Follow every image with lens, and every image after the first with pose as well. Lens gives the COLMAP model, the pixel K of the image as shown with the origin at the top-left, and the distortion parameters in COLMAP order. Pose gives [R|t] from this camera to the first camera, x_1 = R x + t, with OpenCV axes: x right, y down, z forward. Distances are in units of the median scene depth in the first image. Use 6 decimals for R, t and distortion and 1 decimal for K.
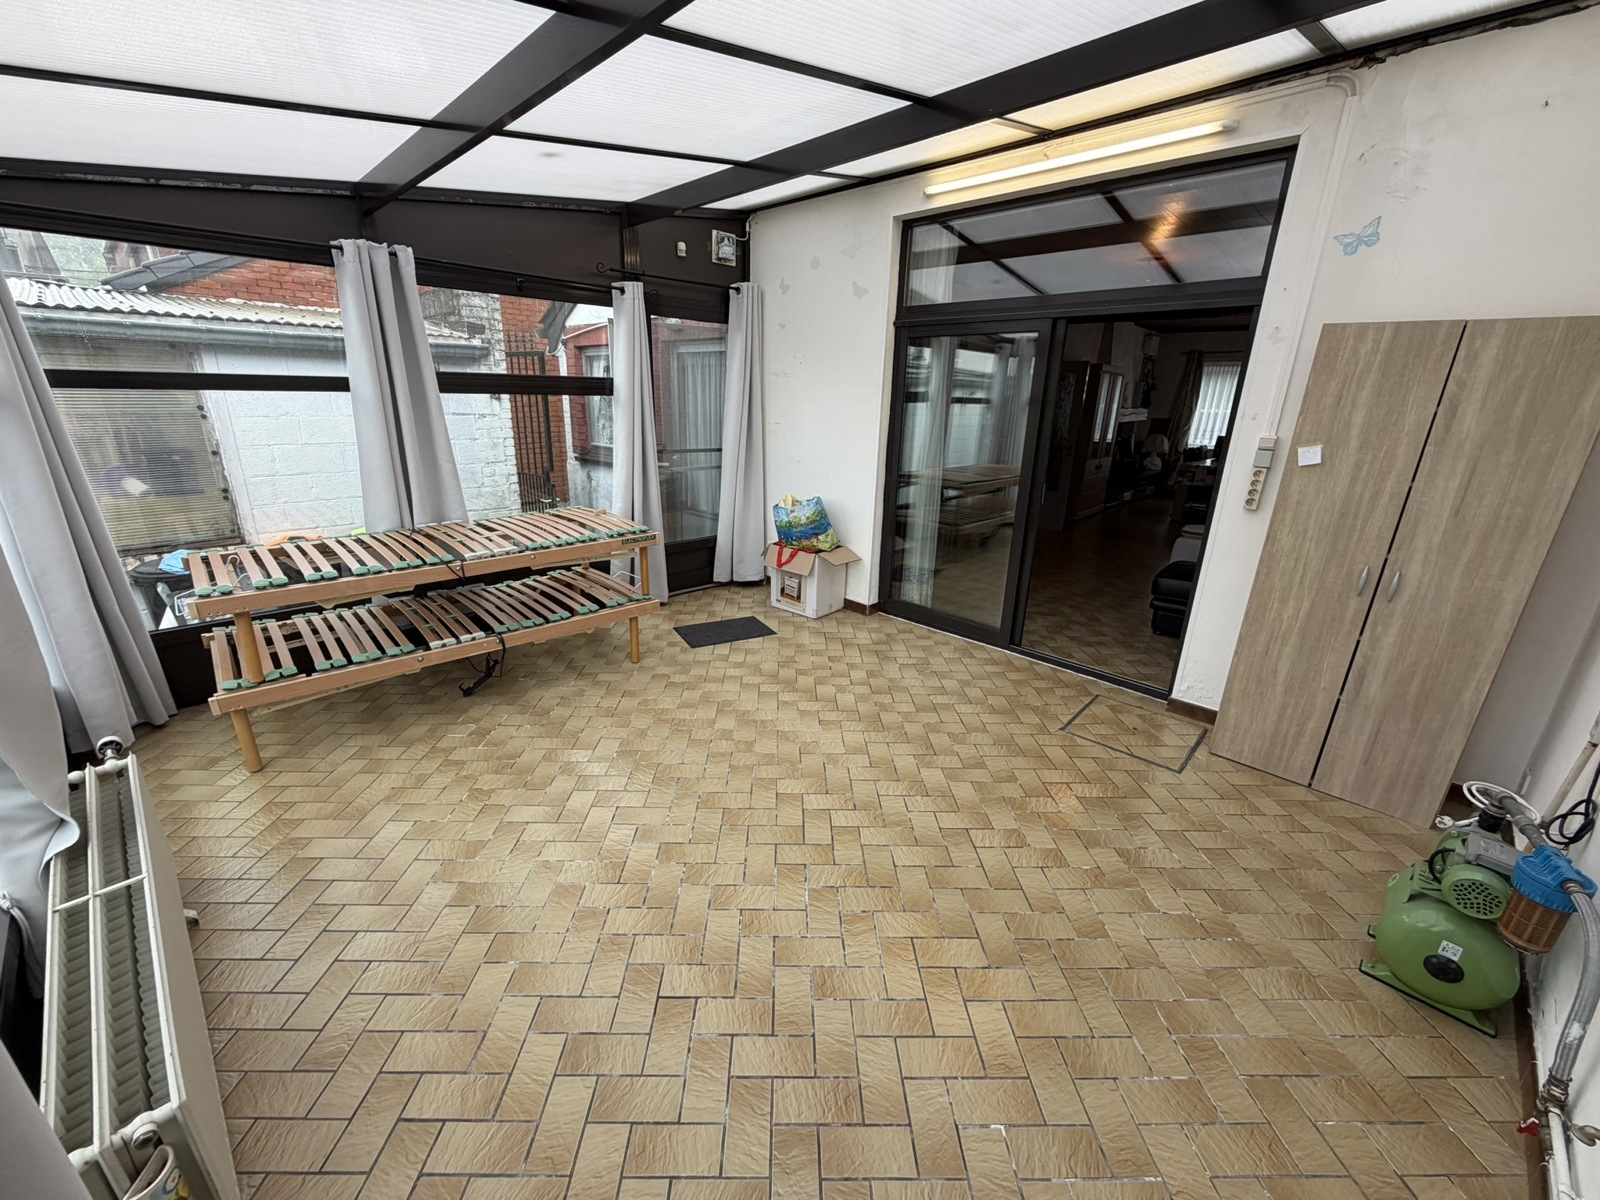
lens RADIAL K [[638.9, 0, 797.1], [0, 638.9, 597.8], [0, 0, 1]] dist [-0.000080, 0.000026]
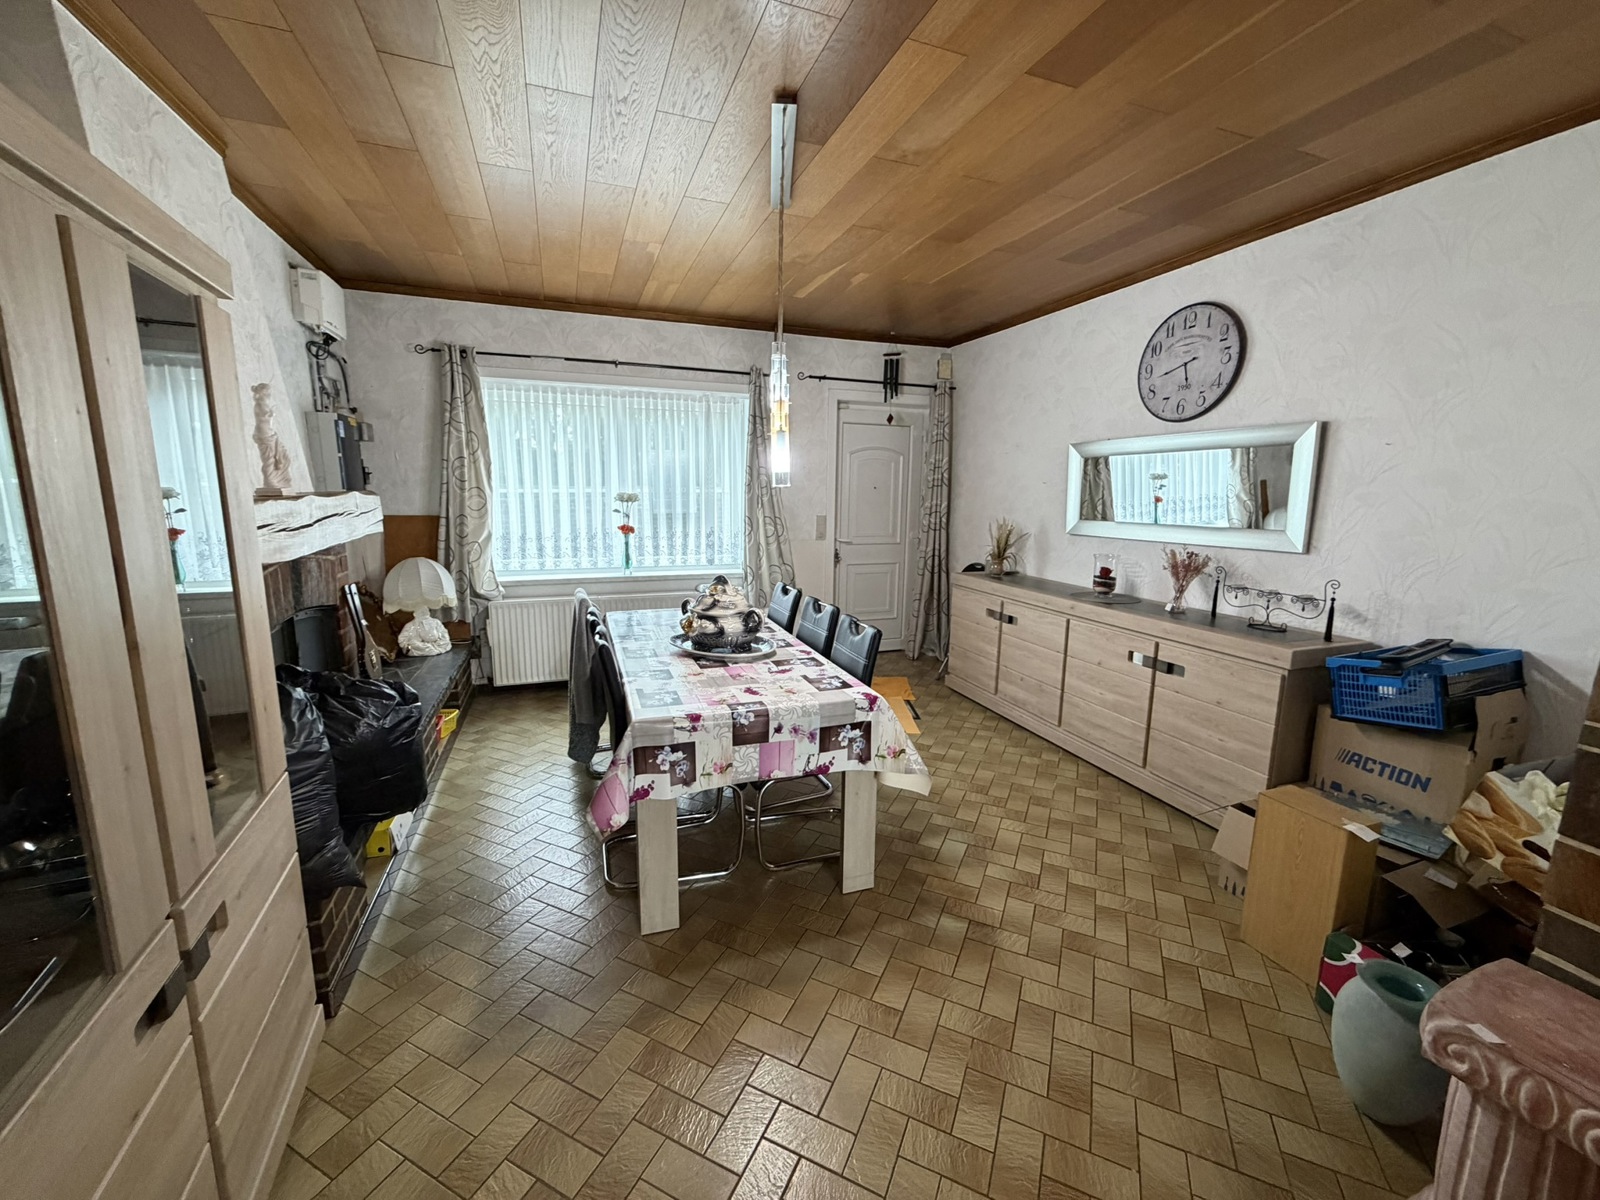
lens RADIAL K [[638.9, 0, 797.1], [0, 638.9, 597.8], [0, 0, 1]] dist [-0.000080, 0.000026]
pose [[0.439793, -0.171947, 0.881485, 0.343253], [0.273021, 0.960646, 0.051172, -0.198562], [-0.855594, 0.218158, 0.469431, 0.662314]]
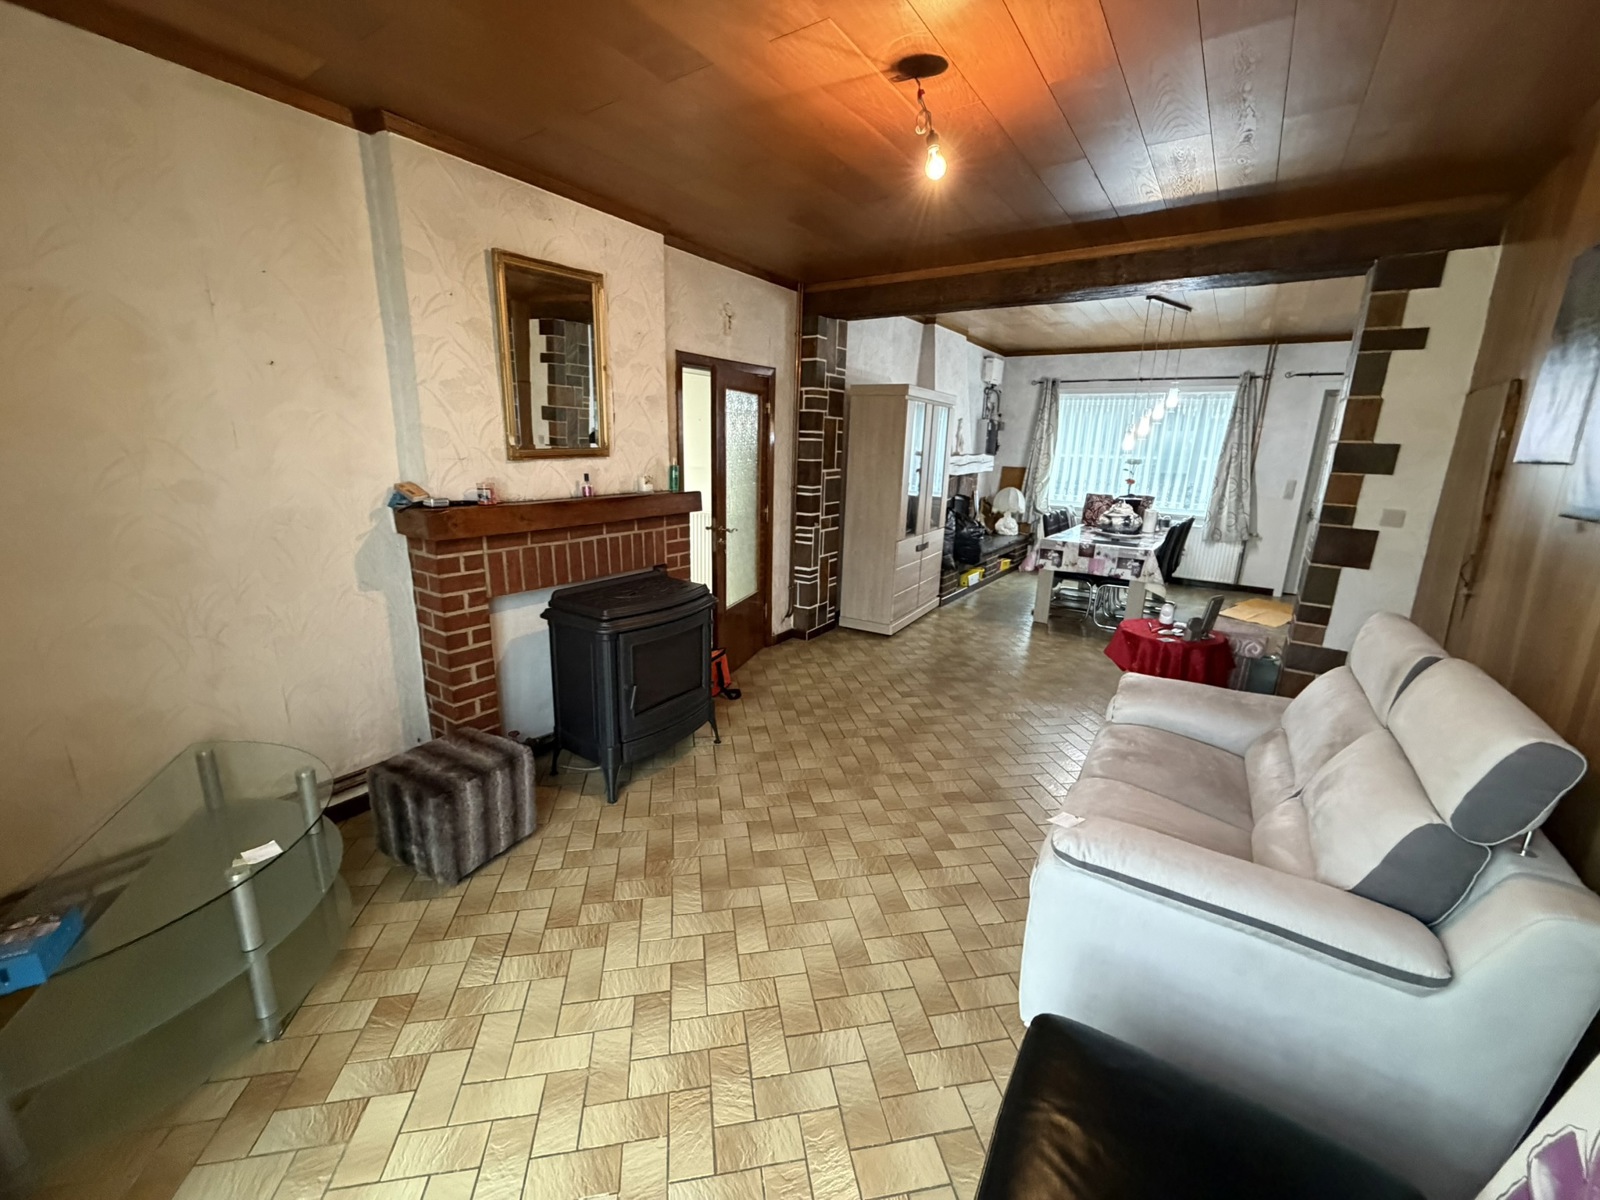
lens RADIAL K [[638.9, 0, 797.1], [0, 638.9, 597.8], [0, 0, 1]] dist [-0.000080, 0.000026]
pose [[0.985645, -0.038627, 0.164352, 0.195519], [0.049230, 0.996927, -0.060937, -0.097167], [-0.161493, 0.068153, 0.984518, 0.320437]]
